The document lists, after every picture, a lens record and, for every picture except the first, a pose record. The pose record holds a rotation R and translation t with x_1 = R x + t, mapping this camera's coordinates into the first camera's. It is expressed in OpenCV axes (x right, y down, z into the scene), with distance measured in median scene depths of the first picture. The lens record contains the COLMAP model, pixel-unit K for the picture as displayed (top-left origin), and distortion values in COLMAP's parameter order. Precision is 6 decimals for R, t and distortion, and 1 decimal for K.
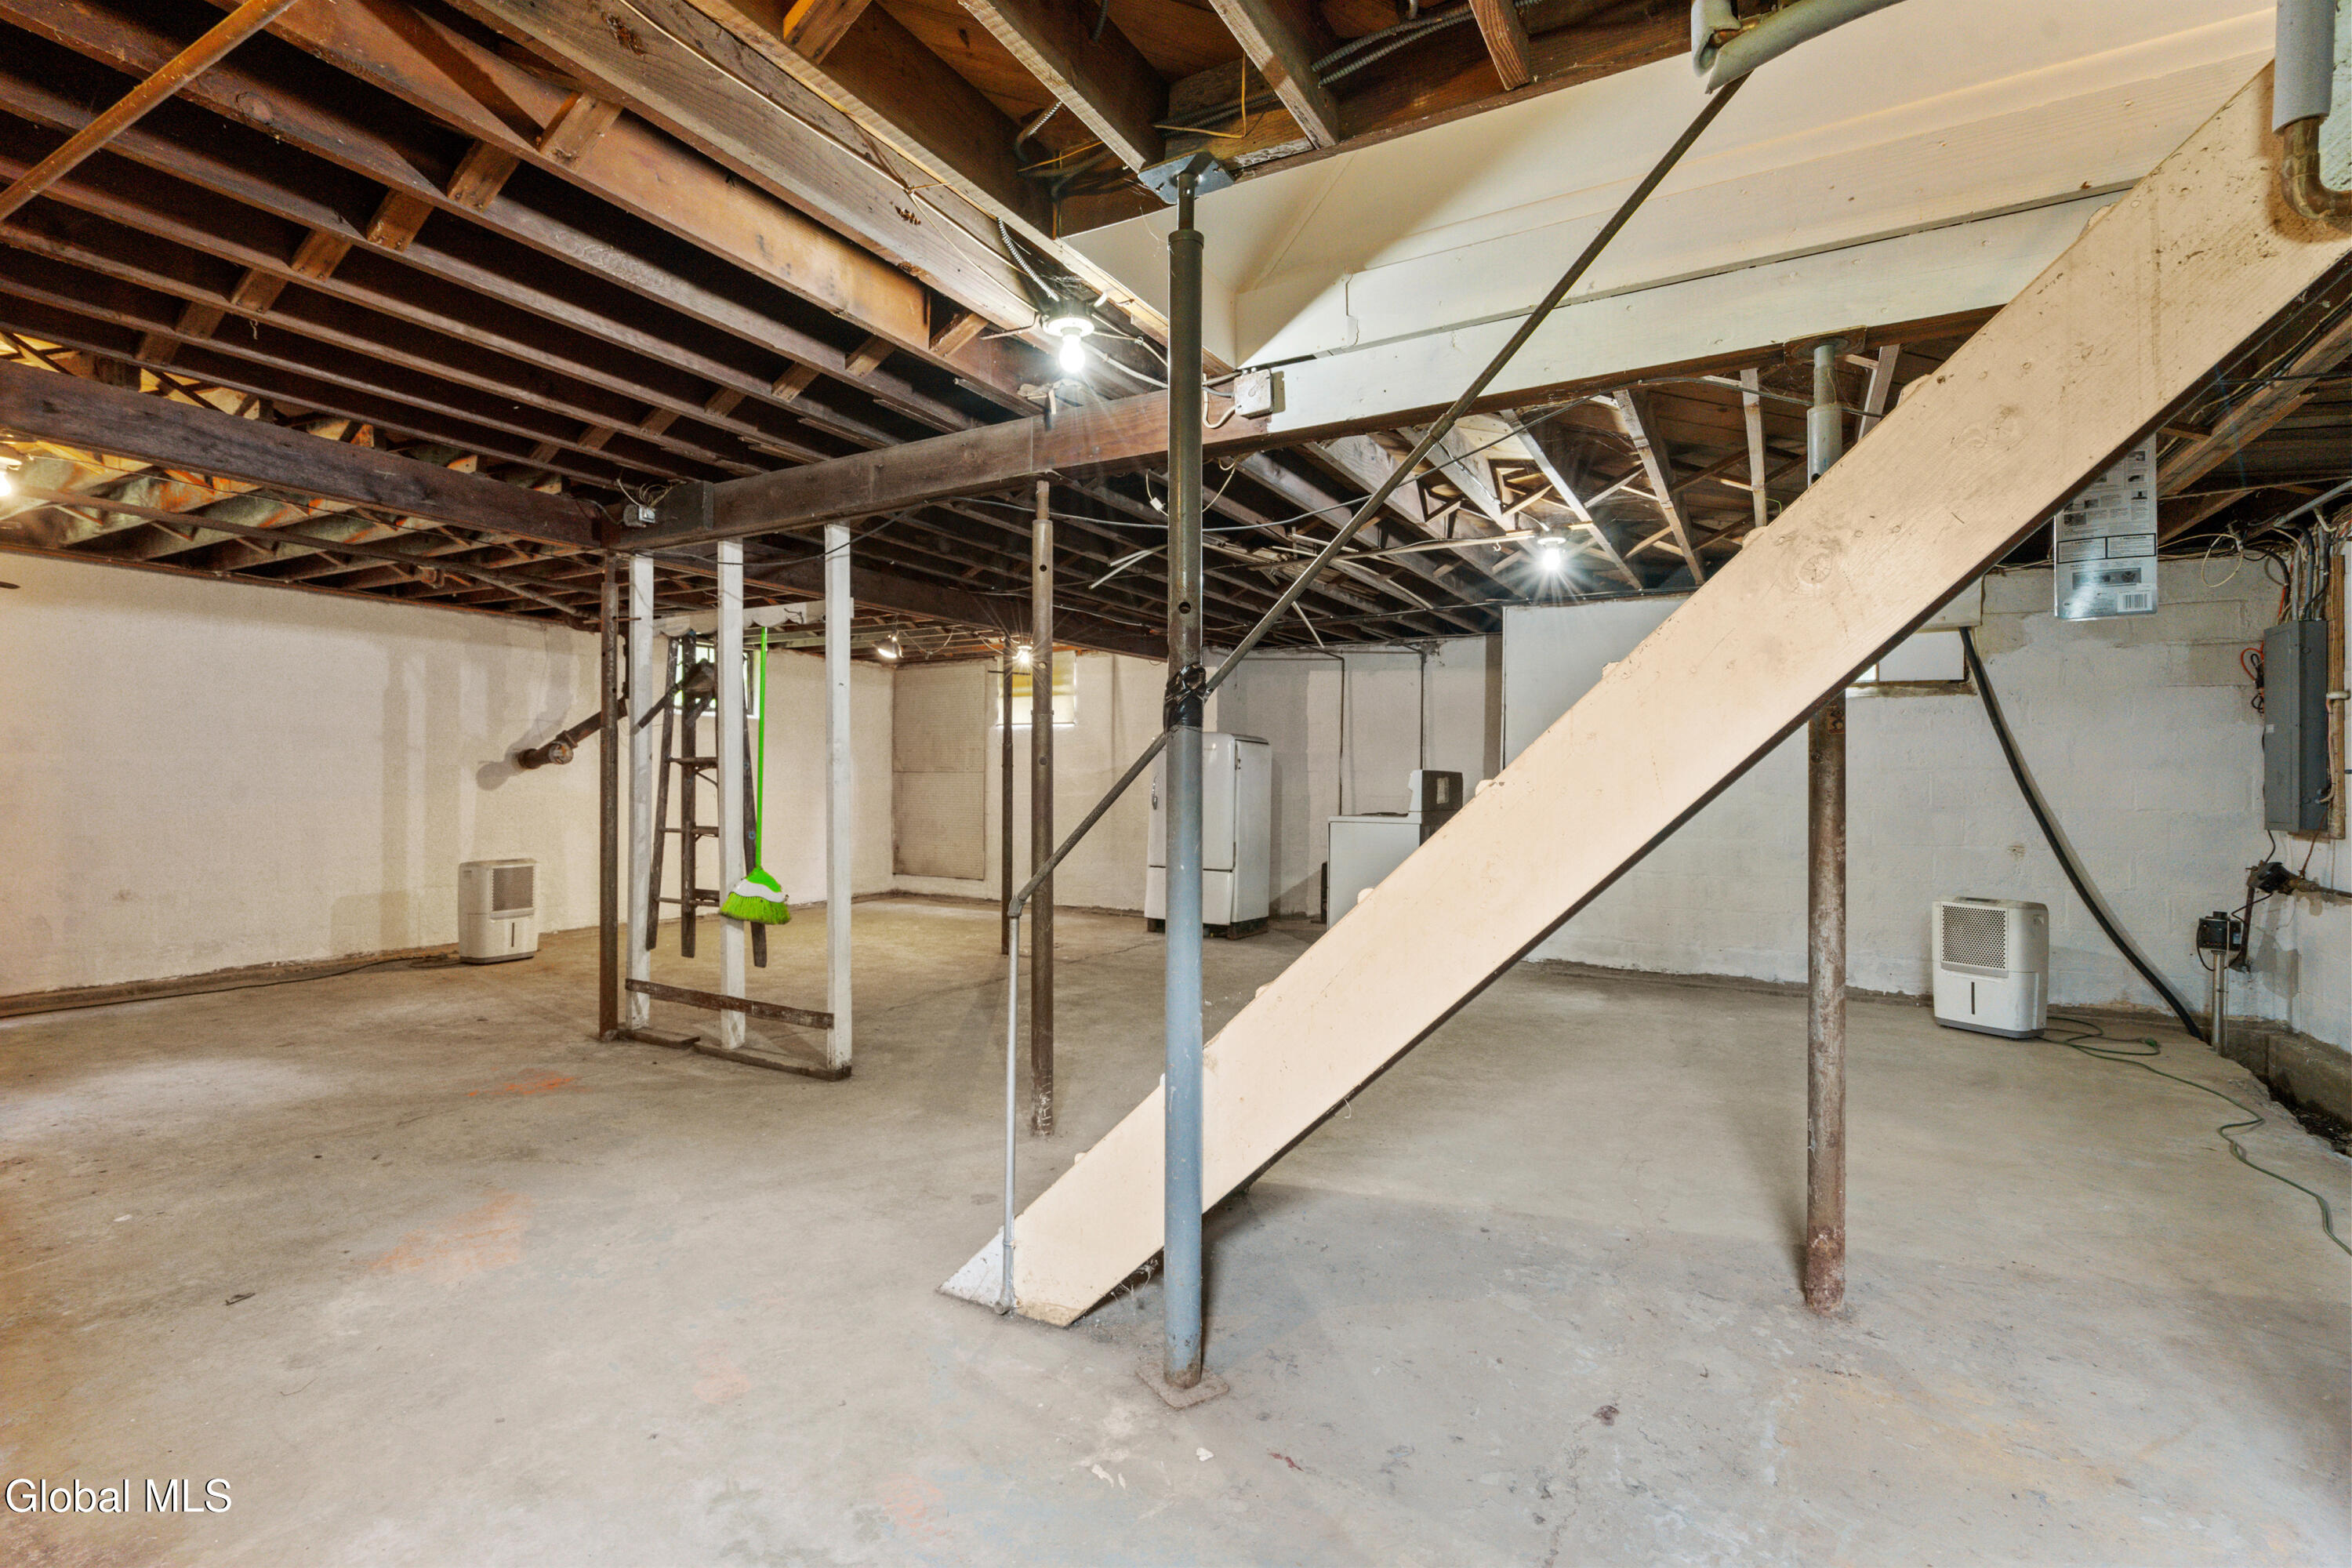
lens RADIAL K [[1074.5, 0, 1131.7], [0, 1074.5, 775.9], [0, 0, 1]] dist [-0.004605, 0.002734]
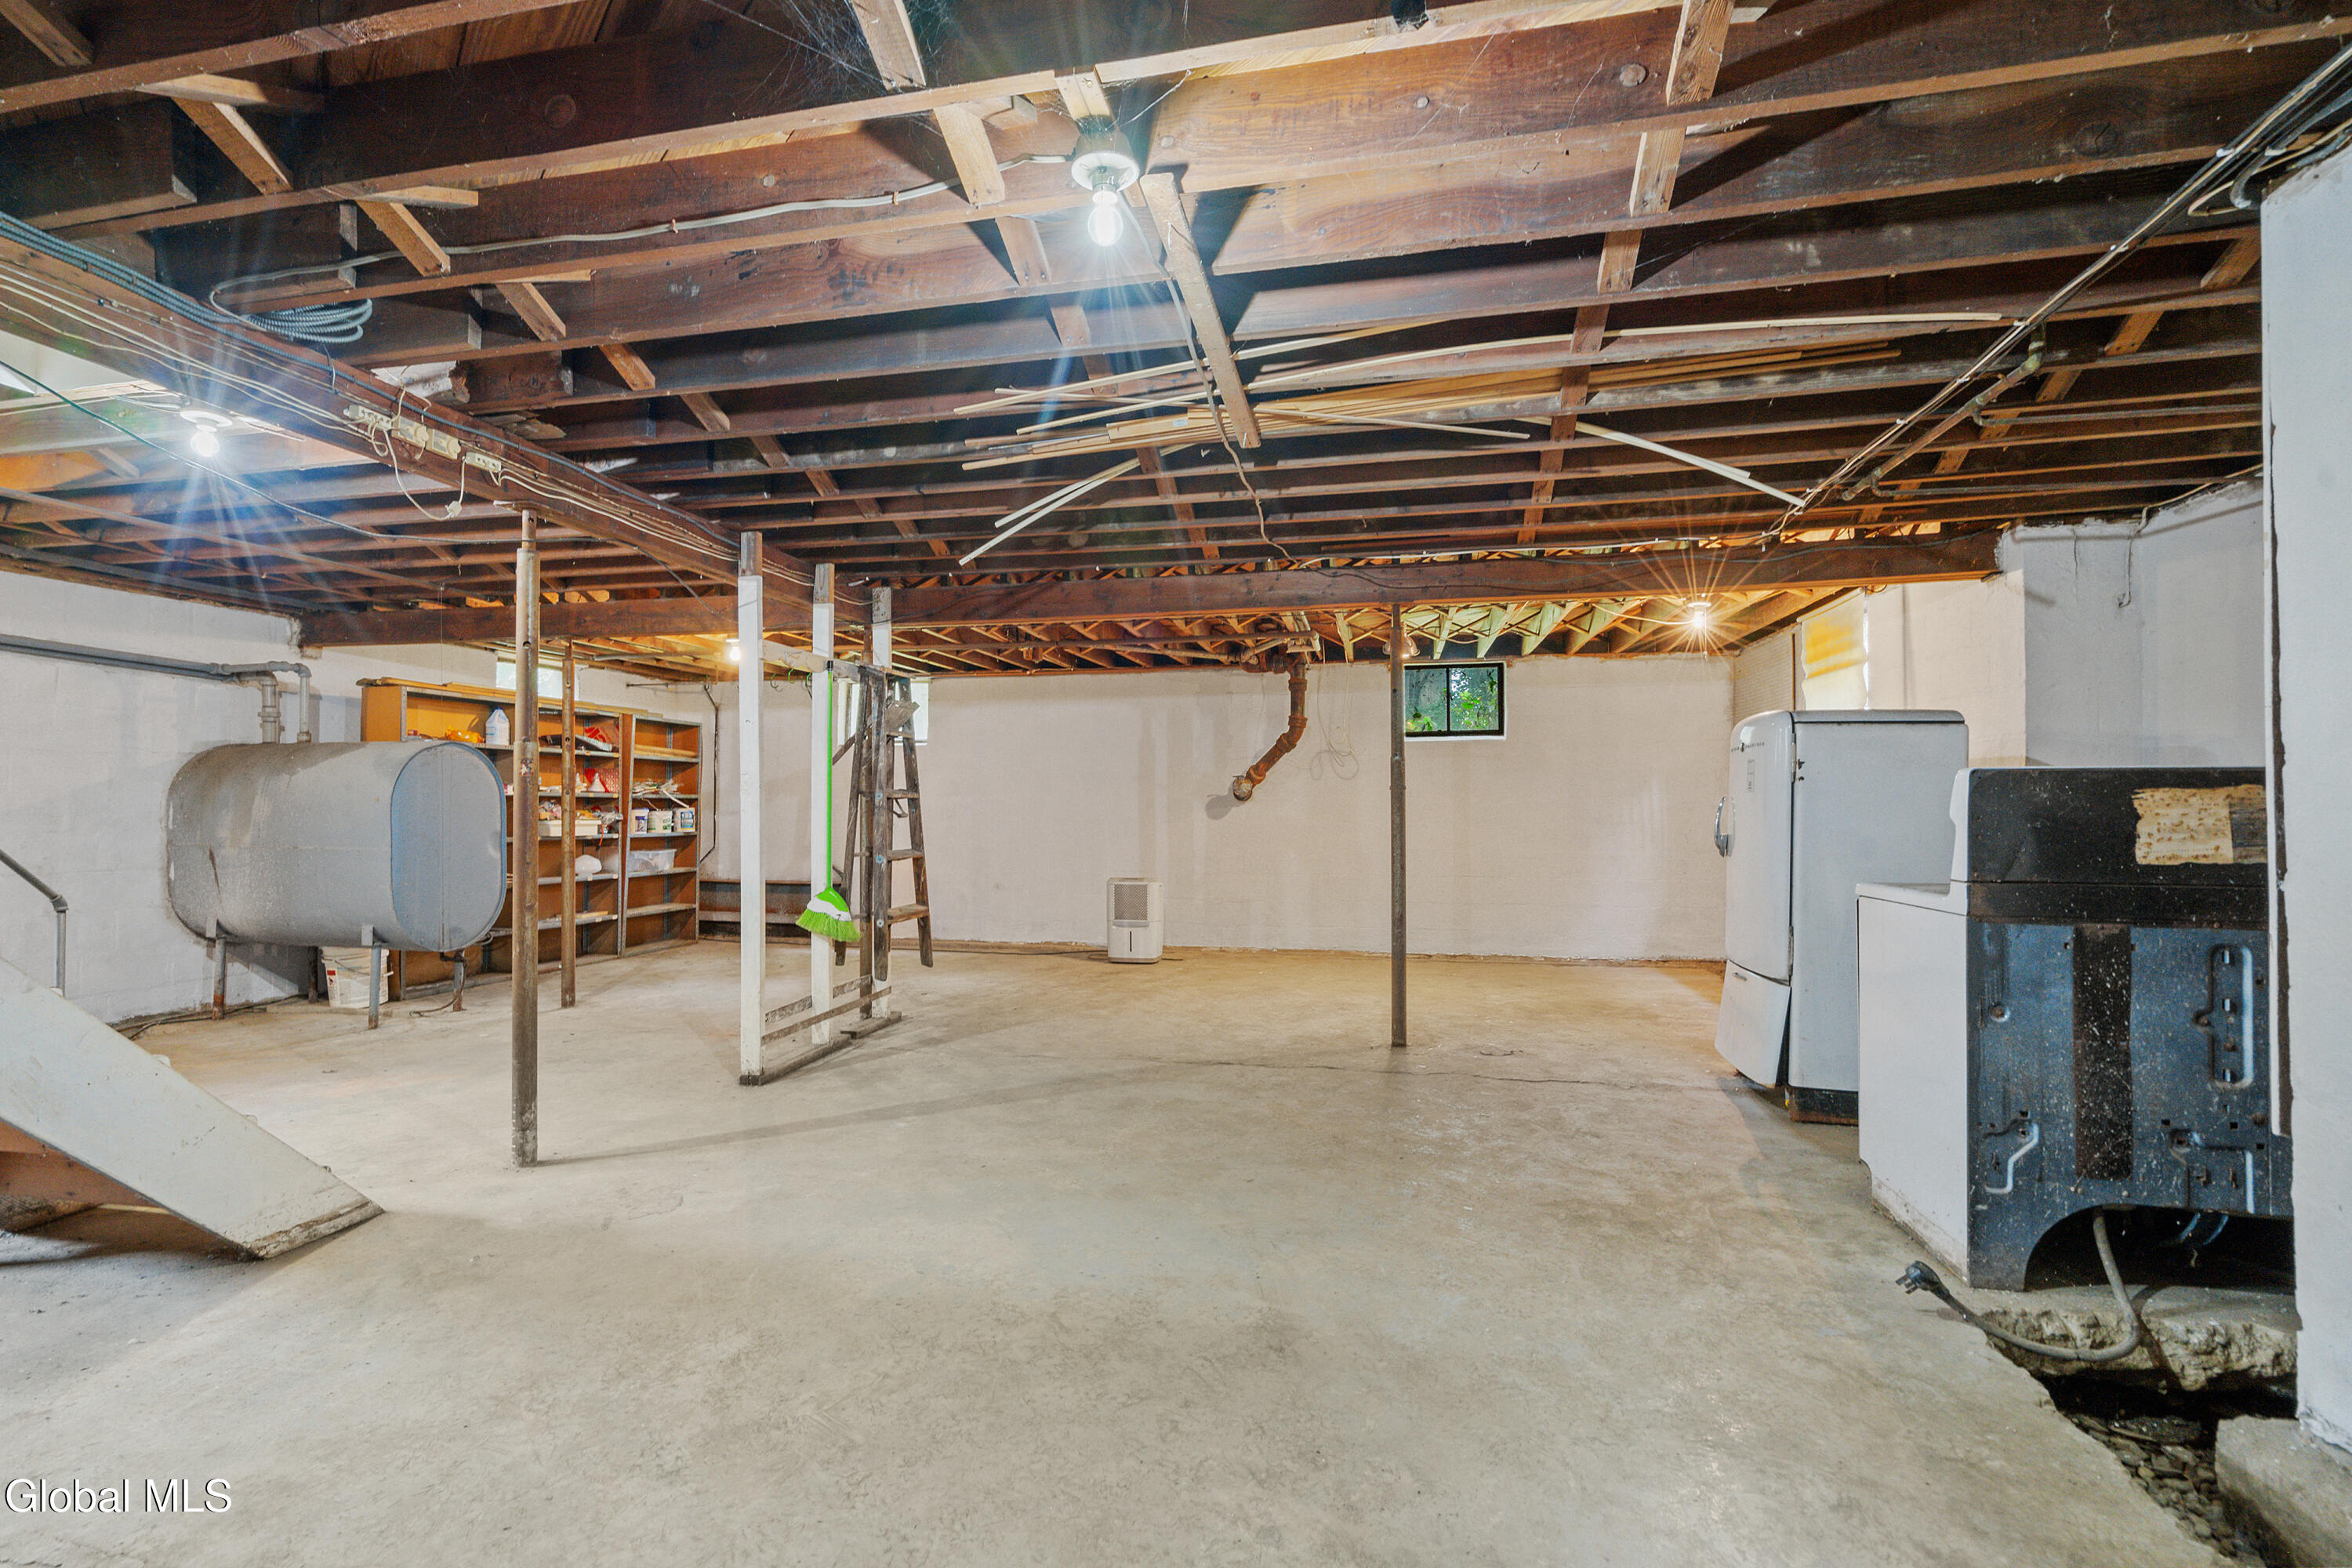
lens RADIAL K [[1074.5, 0, 1167.4], [0, 1074.5, 795.1], [0, 0, 1]] dist [-0.004605, 0.002734]
pose [[0.324865, -0.018535, -0.945579, 0.554176], [0.002012, 0.999819, -0.018907, 0.009510], [0.945758, 0.004239, 0.324843, 0.658296]]
